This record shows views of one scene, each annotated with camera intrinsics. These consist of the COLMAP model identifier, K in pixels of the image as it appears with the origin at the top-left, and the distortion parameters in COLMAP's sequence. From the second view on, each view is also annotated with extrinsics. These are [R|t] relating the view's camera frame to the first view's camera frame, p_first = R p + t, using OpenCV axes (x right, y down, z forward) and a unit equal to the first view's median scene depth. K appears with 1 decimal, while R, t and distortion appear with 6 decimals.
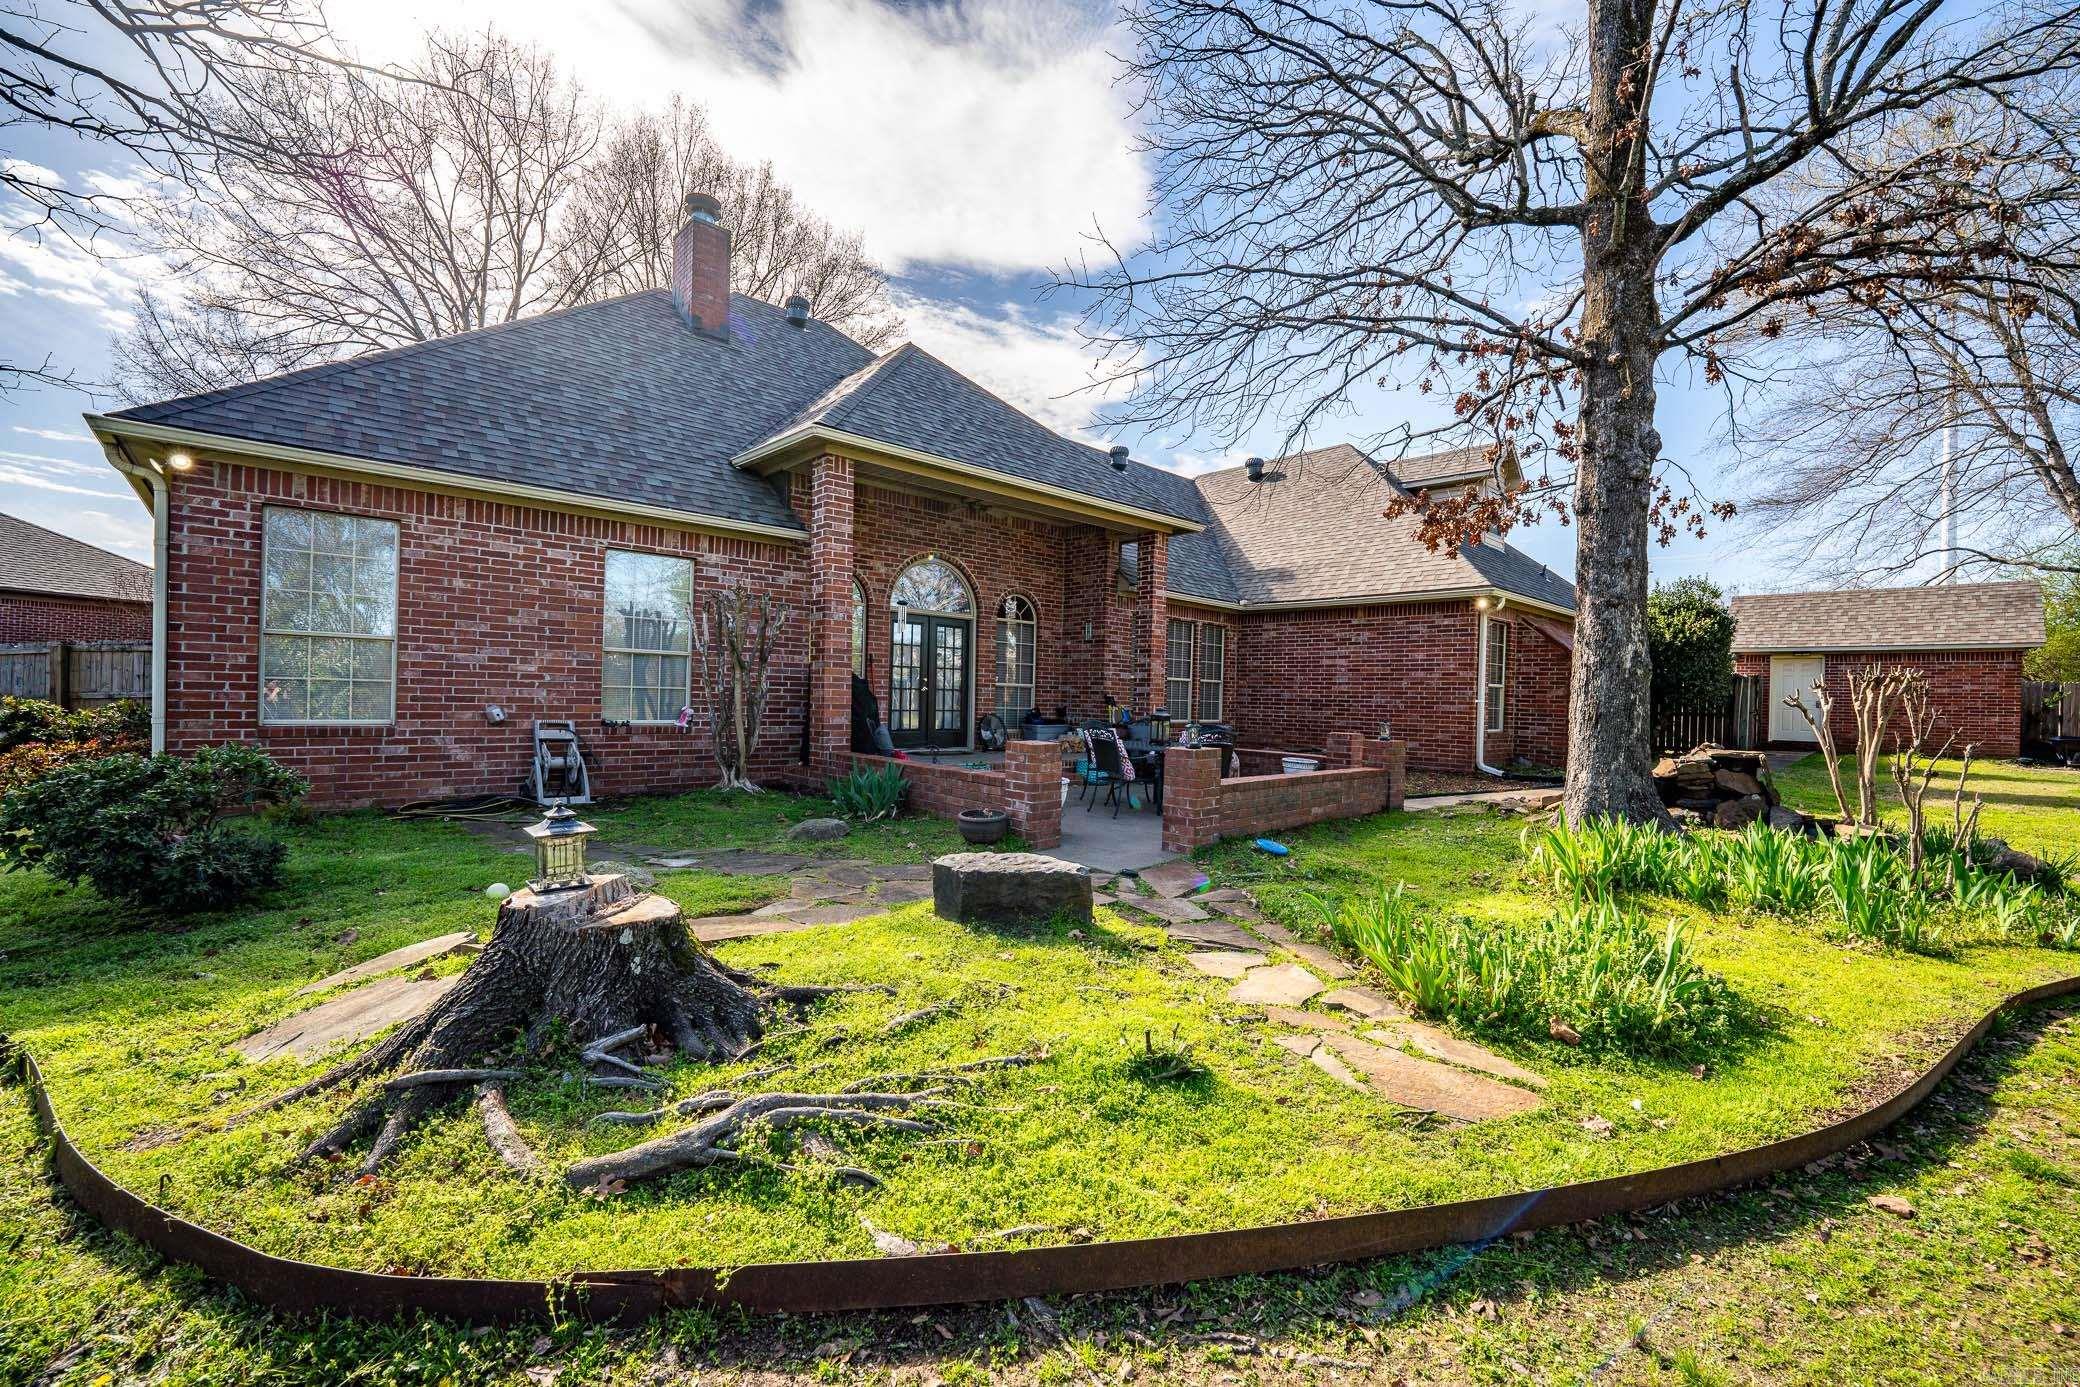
lens RADIAL K [[812.1, 0, 1053.3], [0, 812.1, 708.8], [0, 0, 1]] dist [-0.009640, -0.000201]
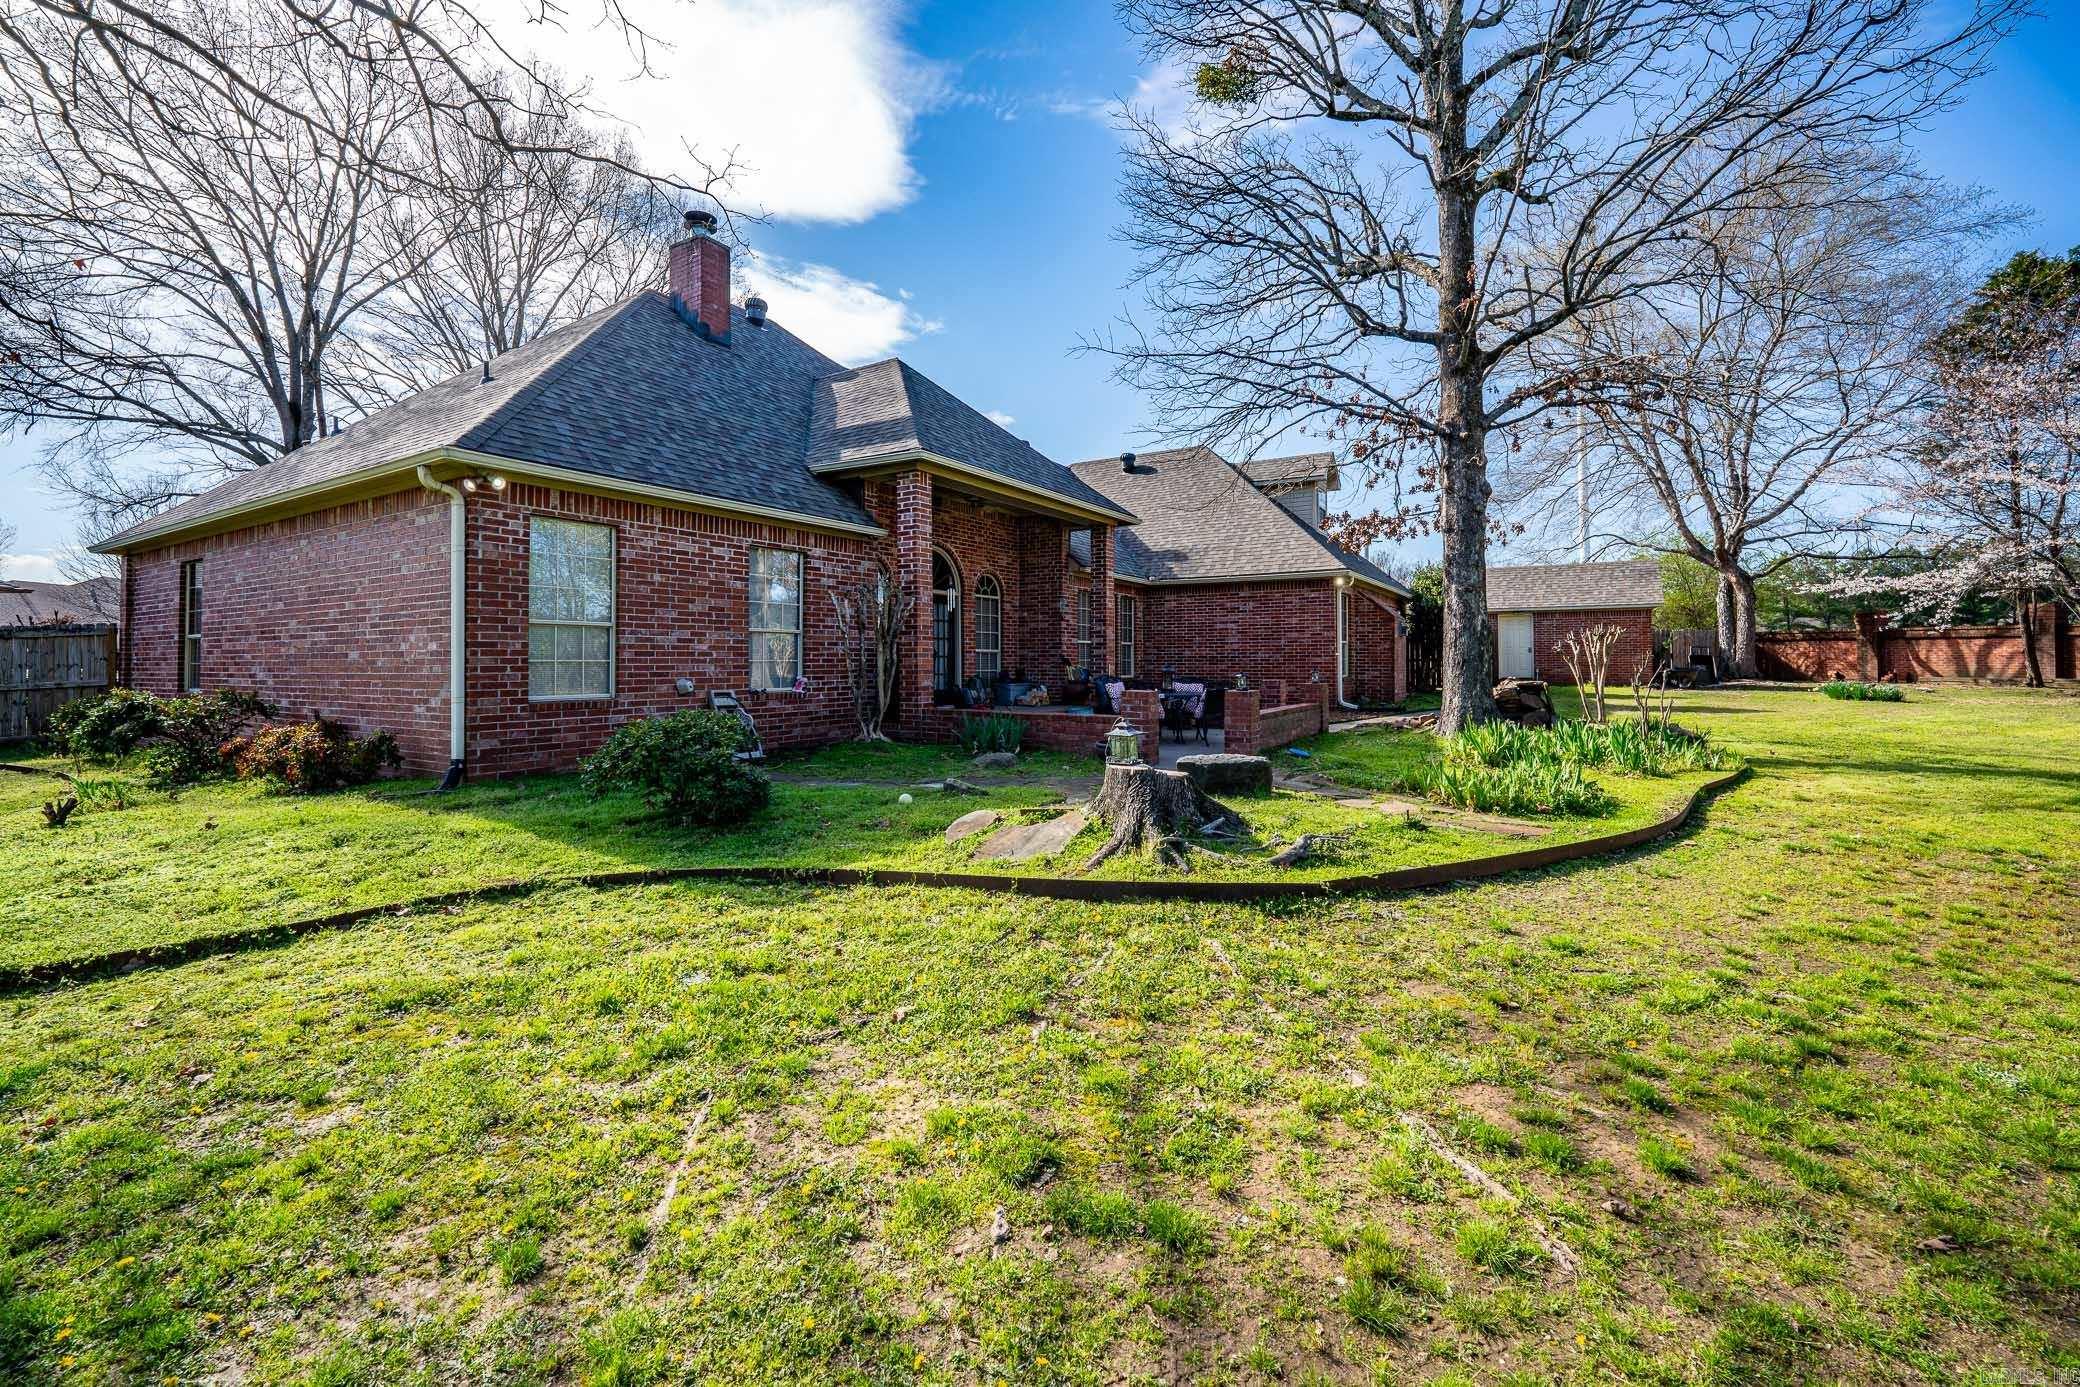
lens RADIAL K [[812.1, 0, 1050.6], [0, 812.1, 655.4], [0, 0, 1]] dist [-0.009640, -0.000201]
pose [[0.967092, -0.026268, 0.253069, -0.457418], [0.031039, 0.999407, -0.014876, -0.004040], [-0.252528, 0.022241, 0.967334, -0.292521]]
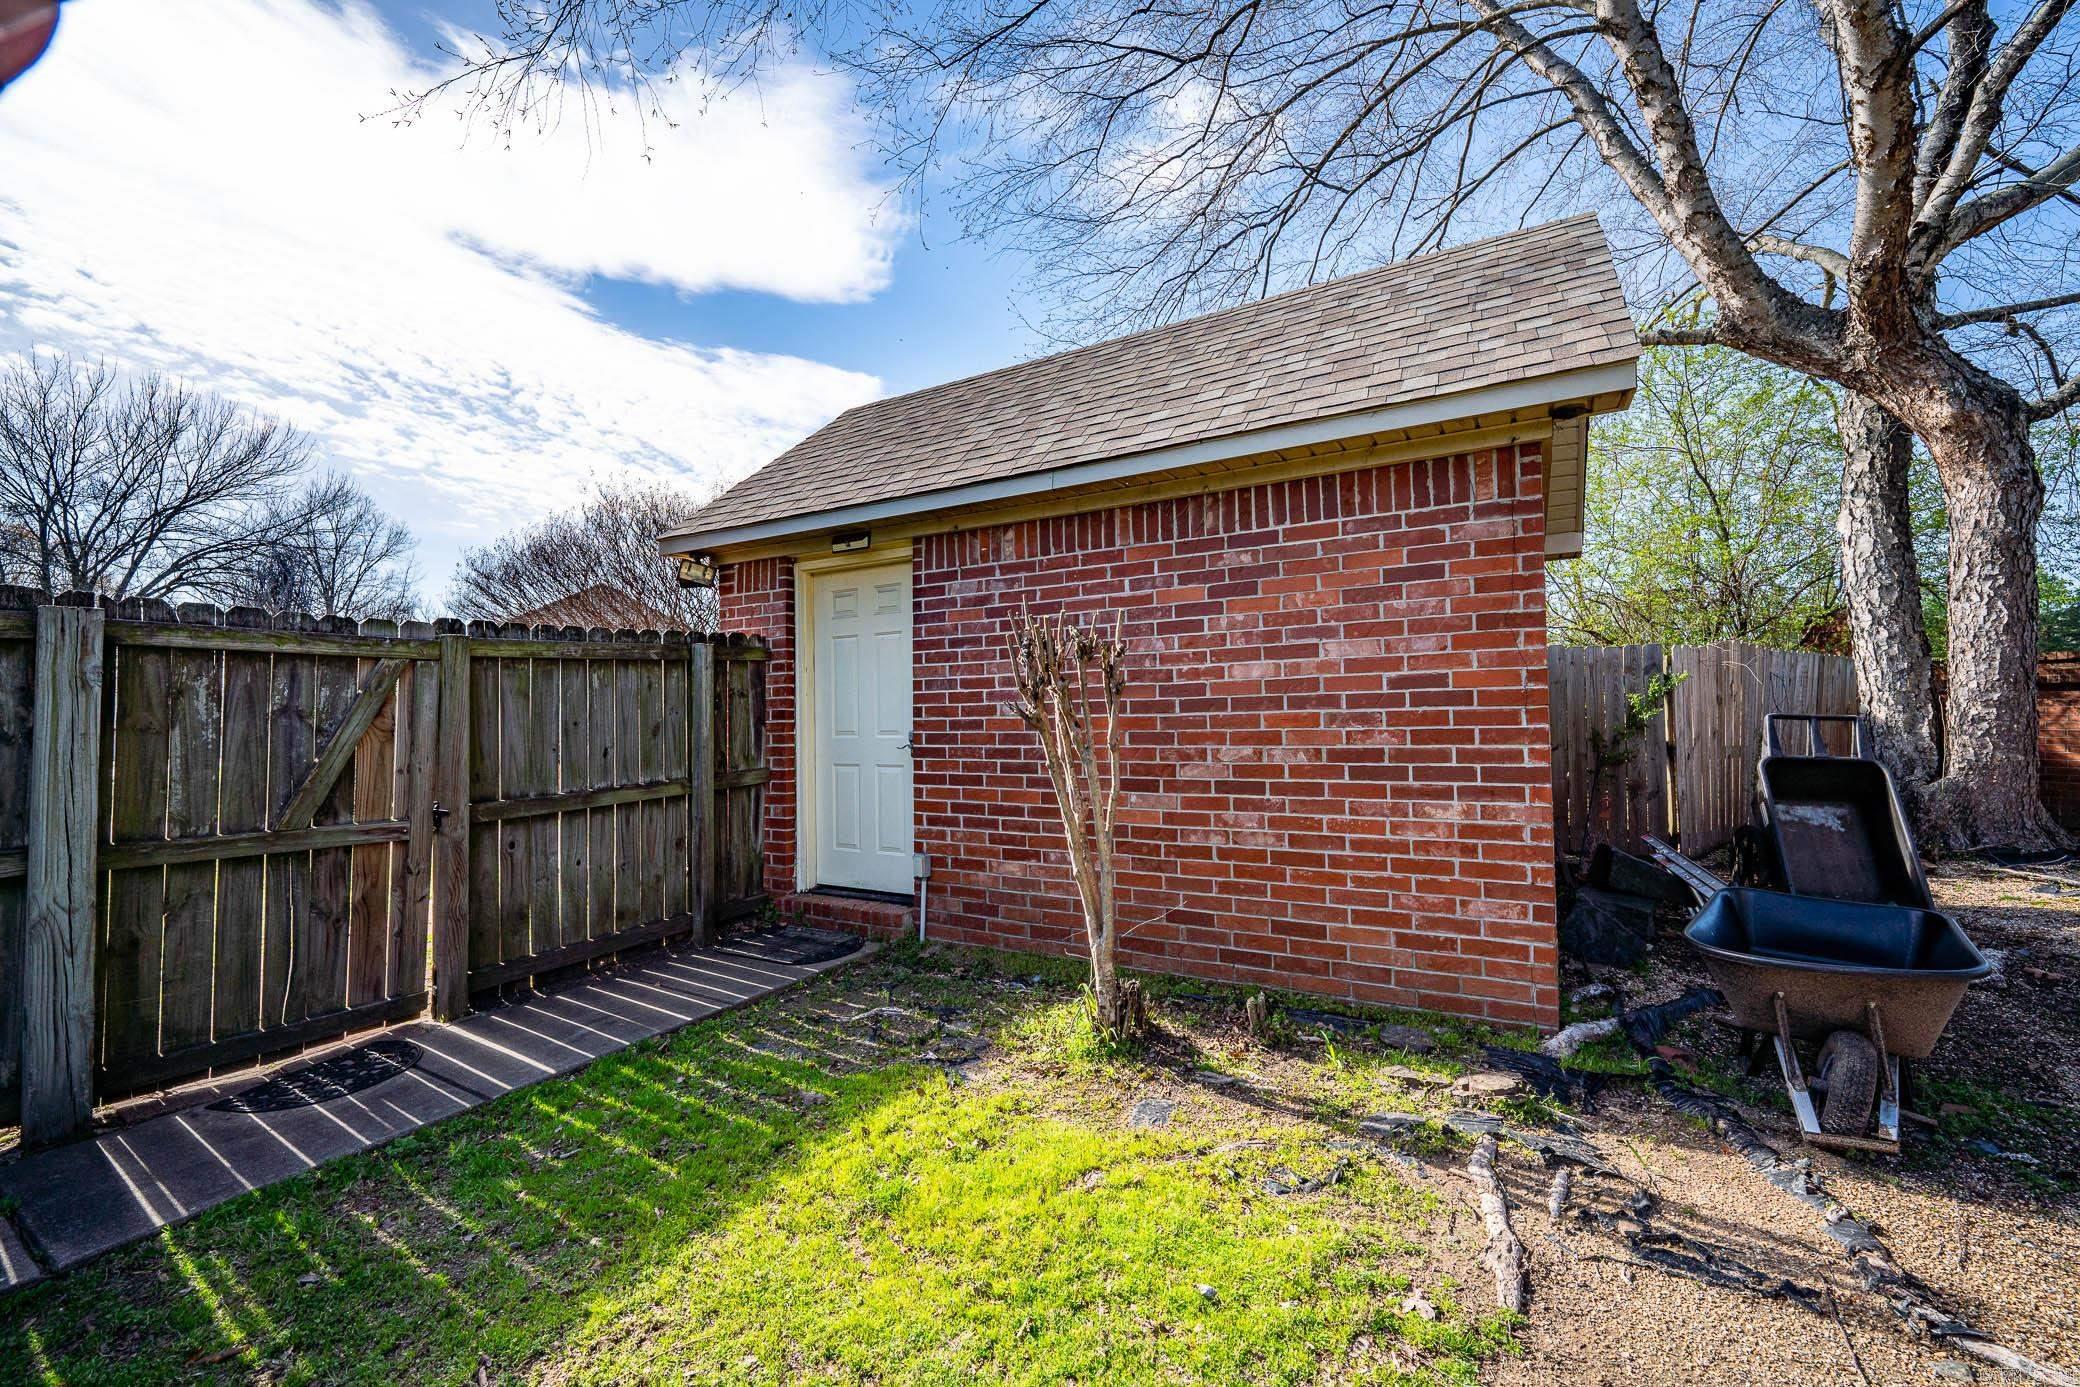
lens RADIAL K [[812.1, 0, 1050.2], [0, 812.1, 689.9], [0, 0, 1]] dist [-0.009640, -0.000201]
pose [[0.964707, -0.028298, 0.261802, 2.471223], [0.037546, 0.998833, -0.030388, -0.037339], [-0.260636, 0.039145, 0.964643, 1.984505]]
